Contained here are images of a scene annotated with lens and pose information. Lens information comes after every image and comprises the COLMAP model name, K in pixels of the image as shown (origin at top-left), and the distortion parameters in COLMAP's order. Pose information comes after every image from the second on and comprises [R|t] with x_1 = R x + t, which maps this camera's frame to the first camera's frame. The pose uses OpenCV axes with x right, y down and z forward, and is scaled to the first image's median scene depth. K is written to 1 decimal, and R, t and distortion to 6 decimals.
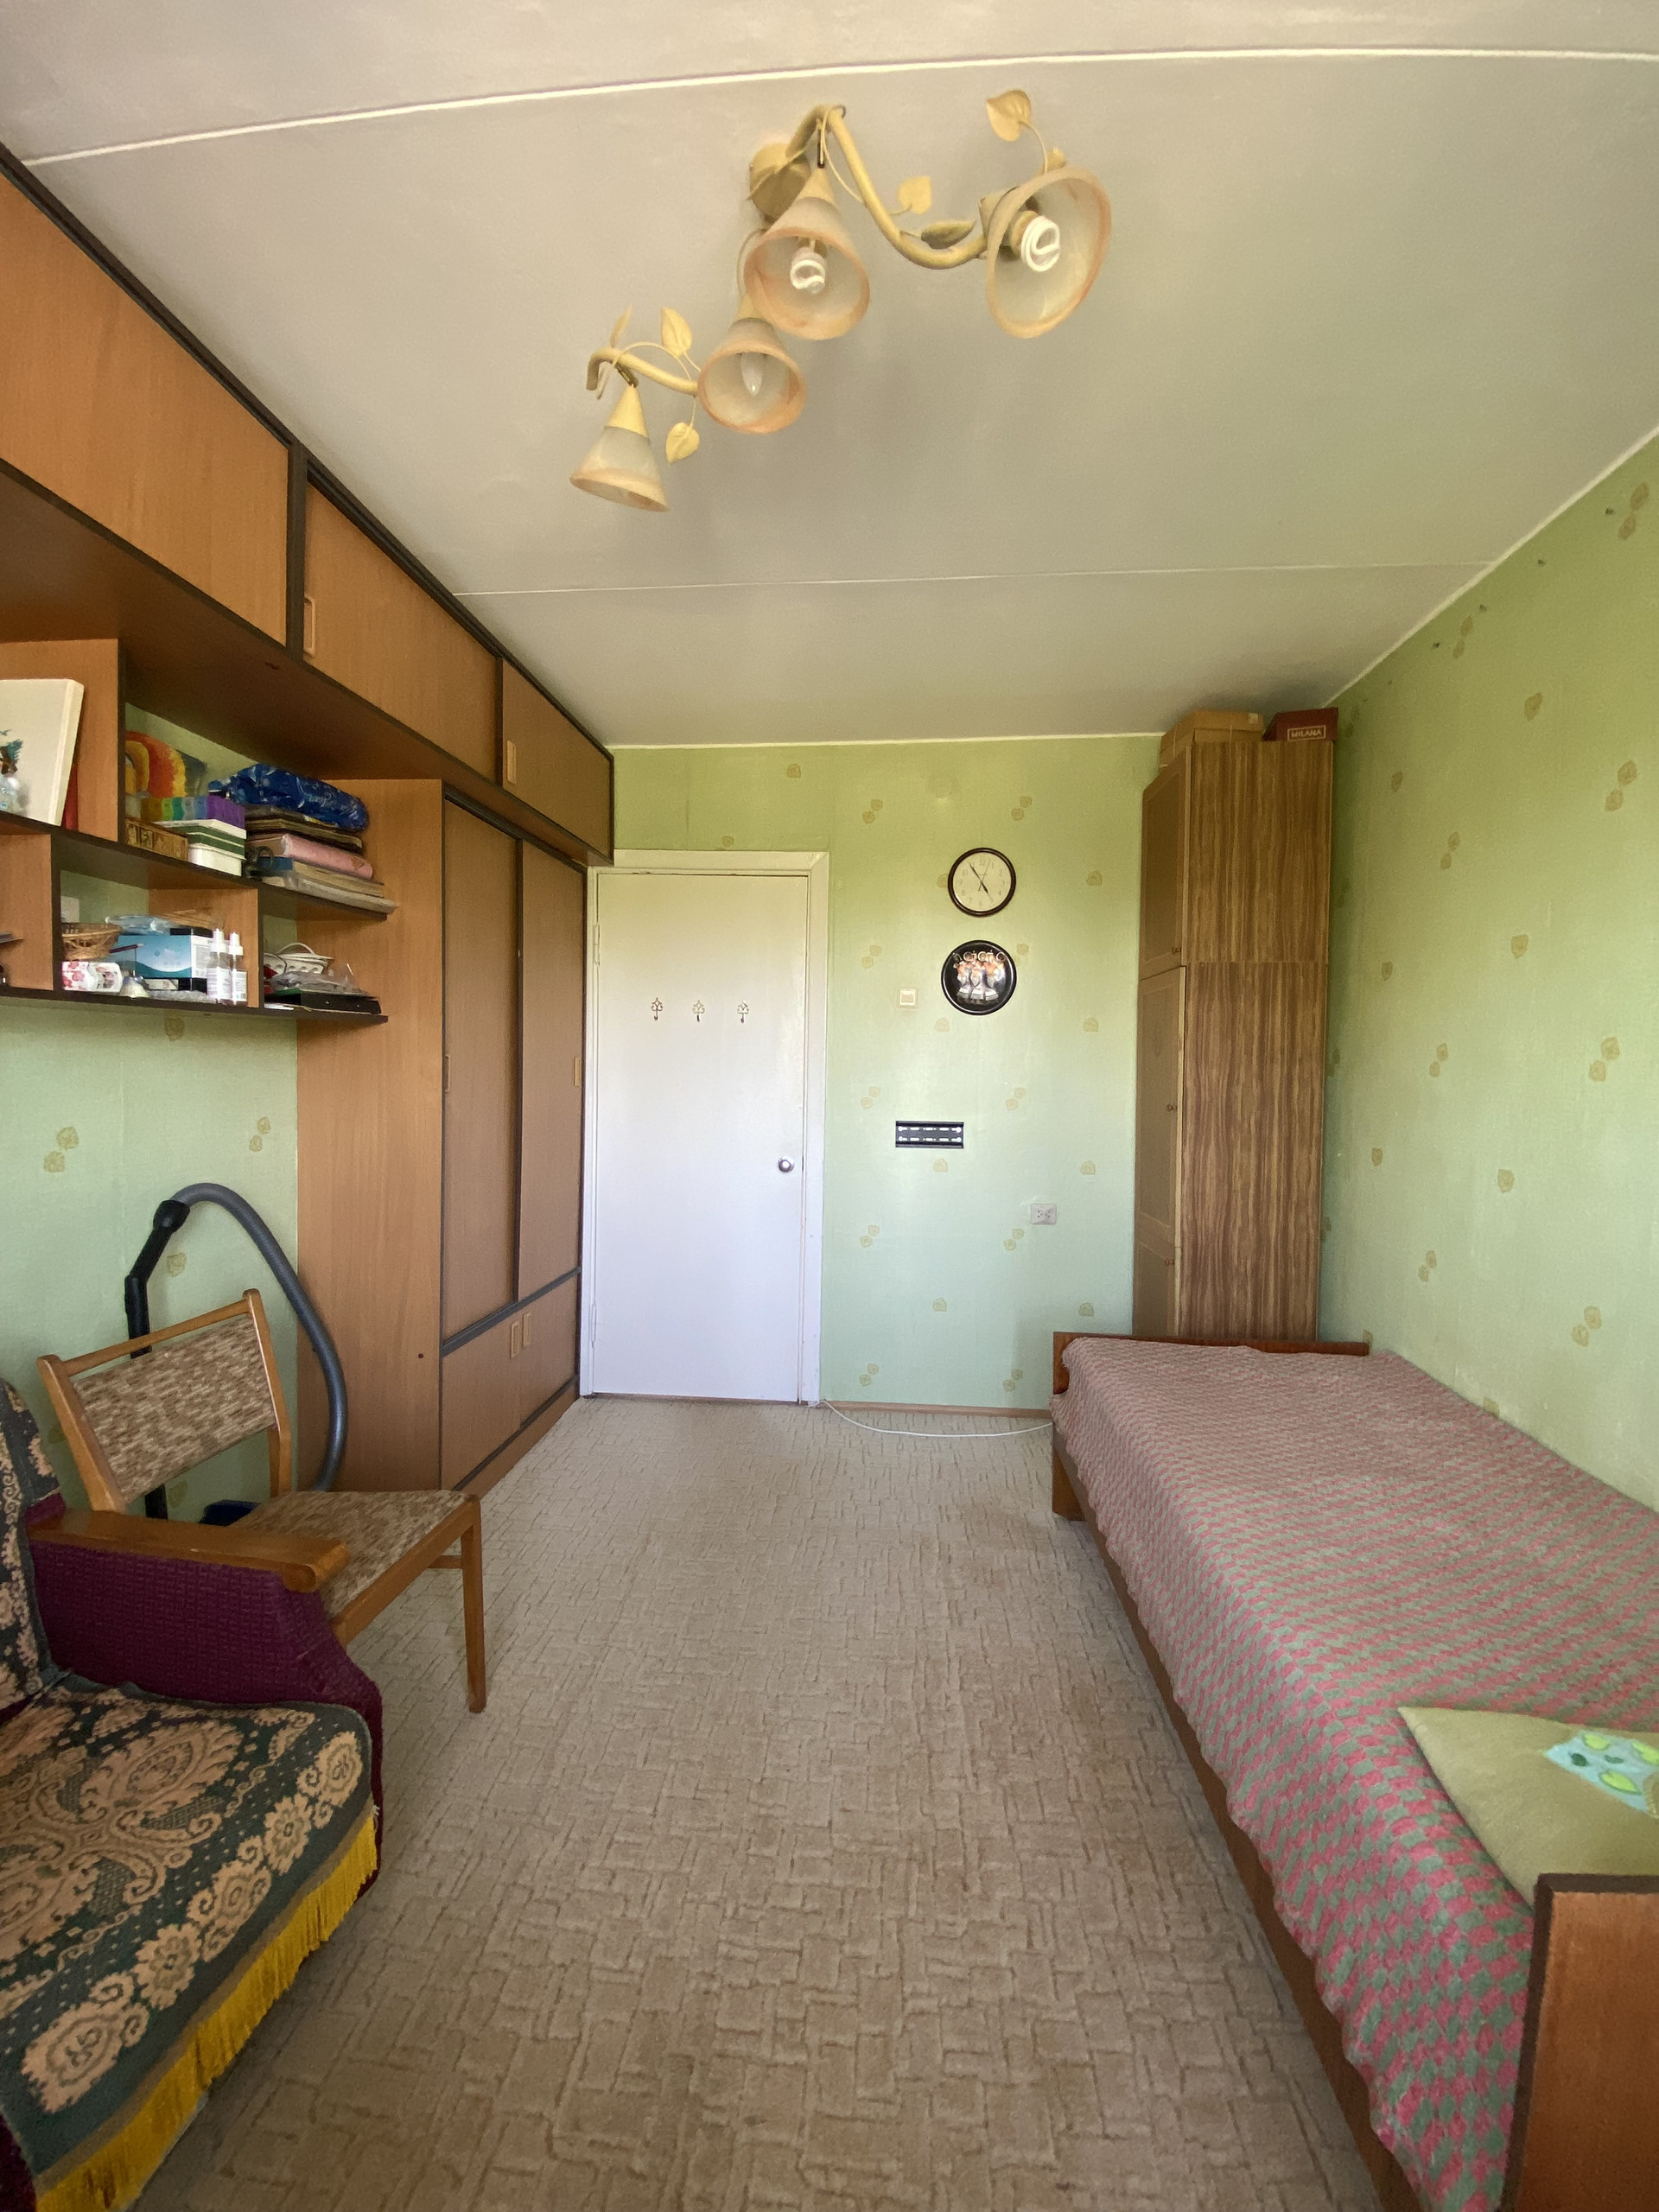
lens RADIAL K [[896.4, 0, 829.6], [0, 896.4, 1102.0], [0, 0, 1]] dist [0.015232, -0.018216]
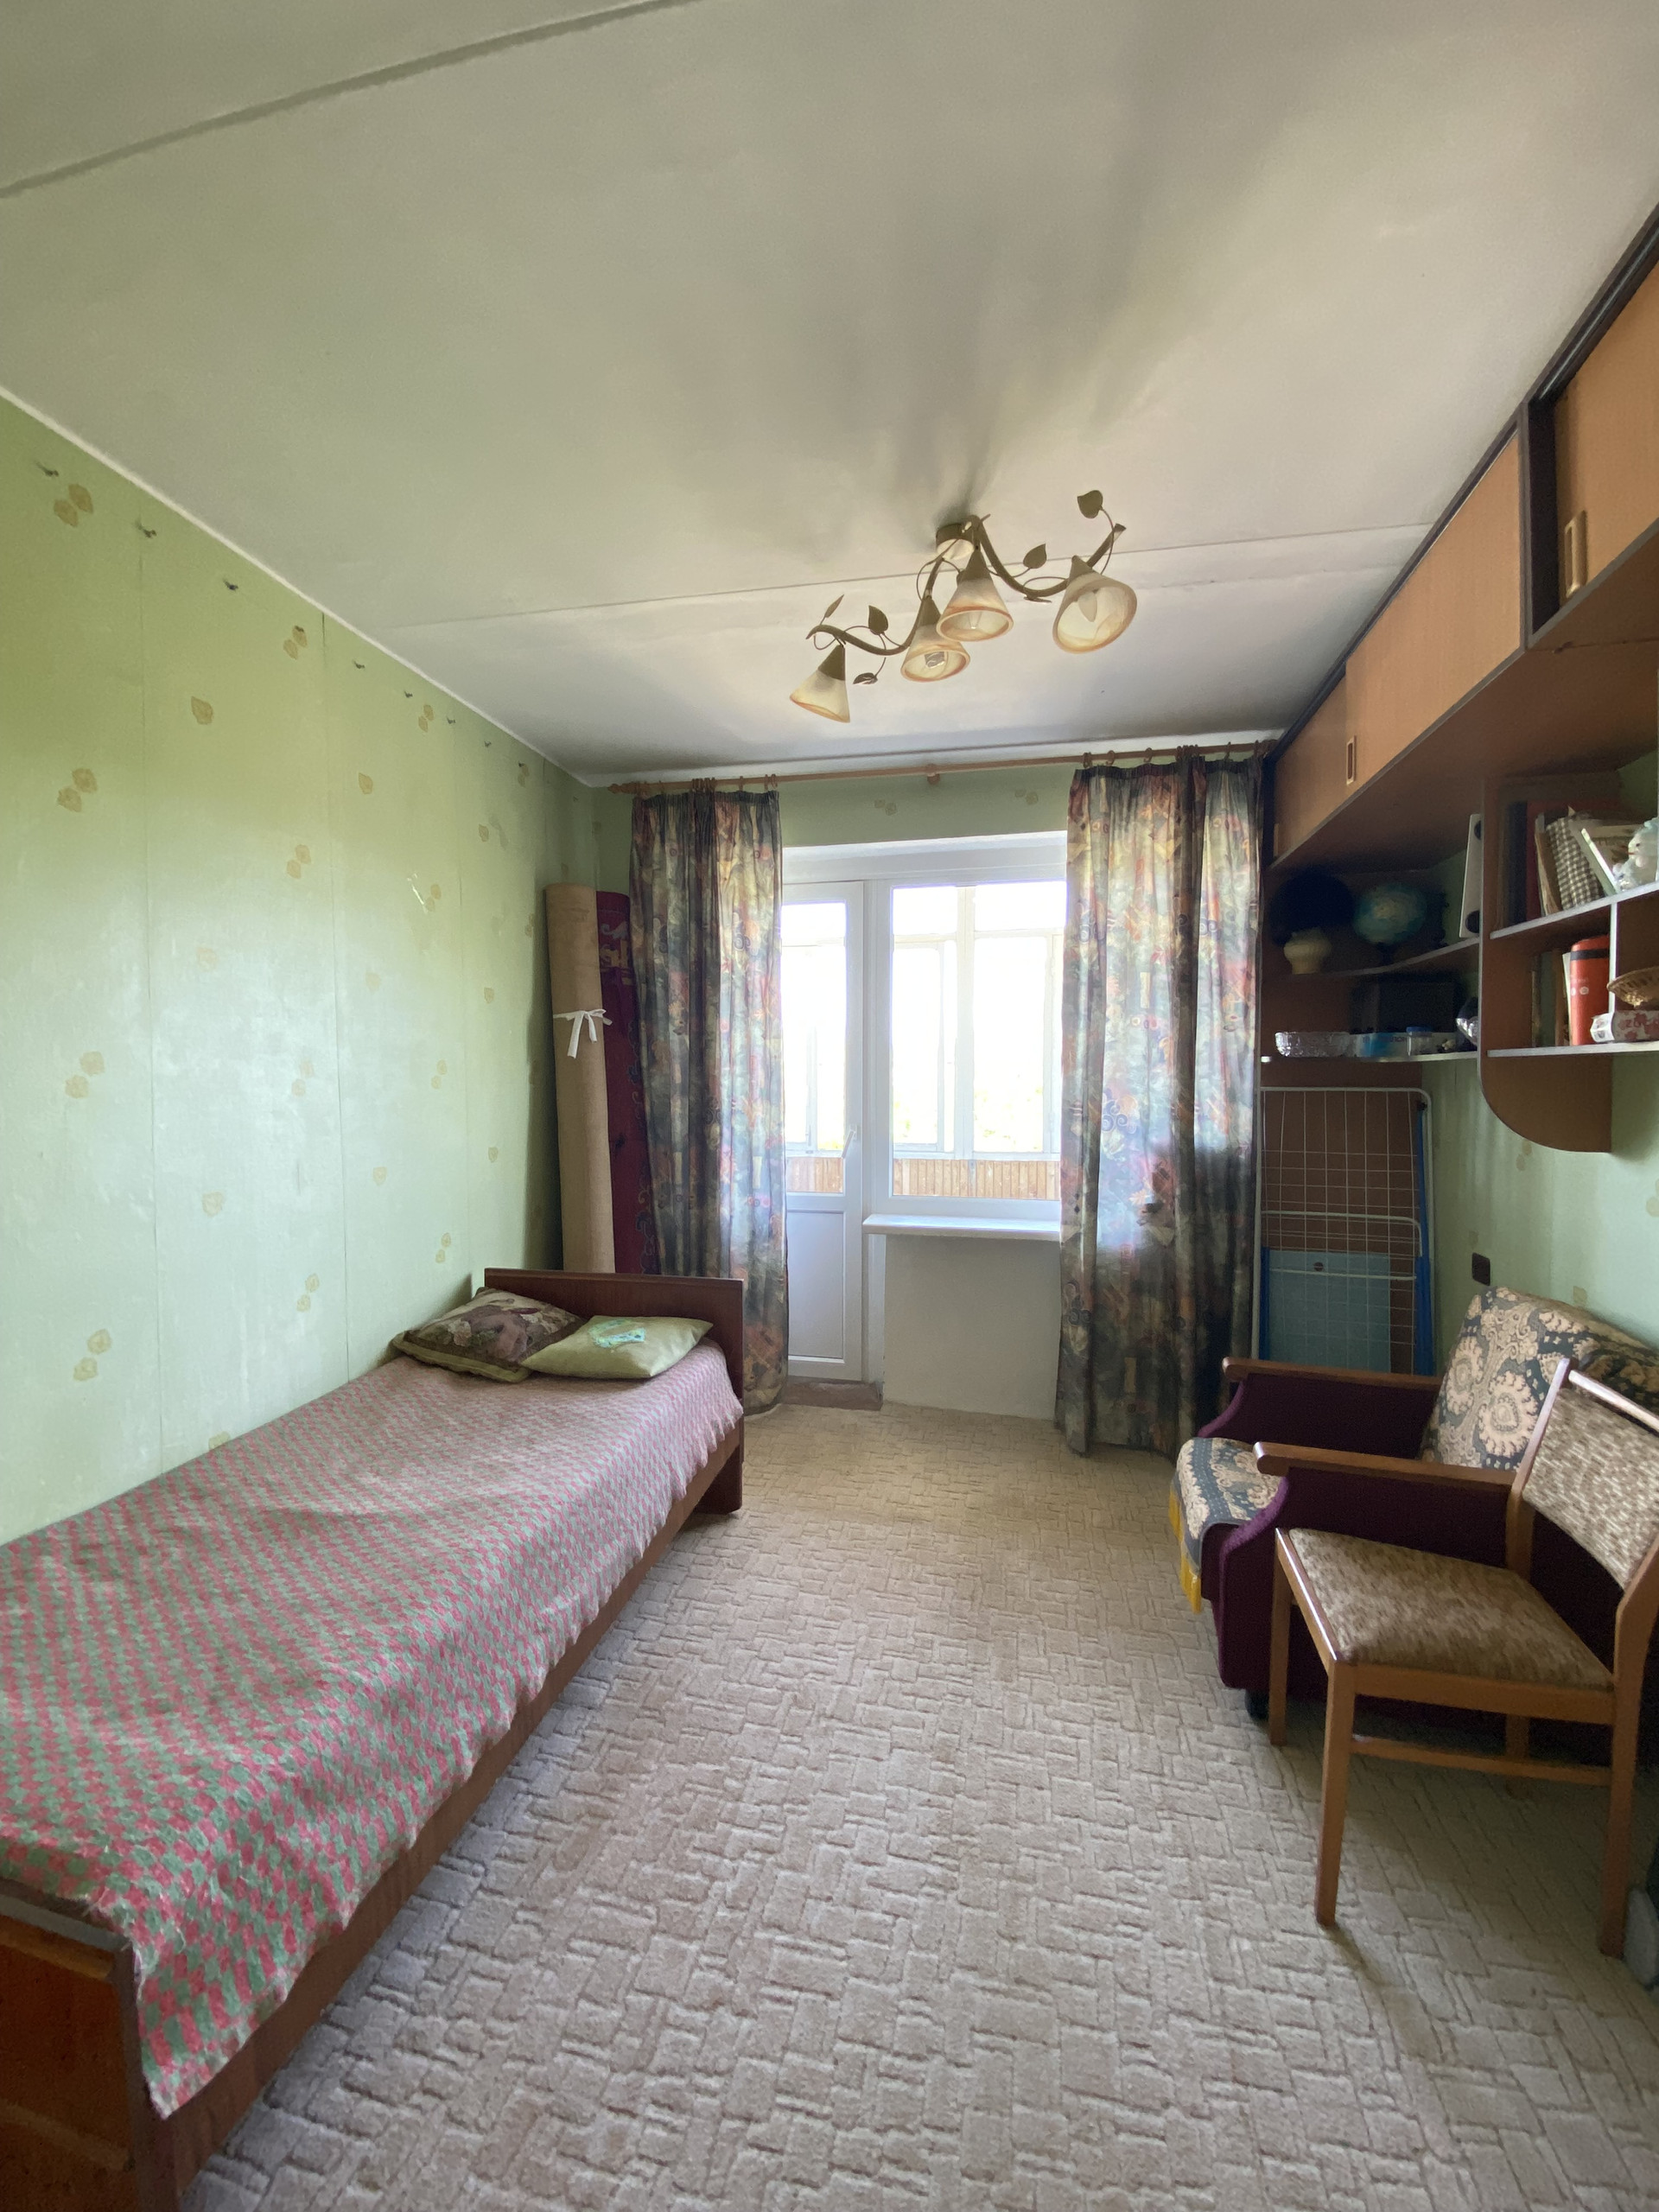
lens RADIAL K [[896.4, 0, 829.6], [0, 896.4, 1102.0], [0, 0, 1]] dist [0.015232, -0.018216]
pose [[-0.989970, -0.021918, 0.139567, -0.065421], [-0.012074, 0.997404, 0.070996, -0.109032], [-0.140760, 0.068598, -0.987664, 2.078908]]
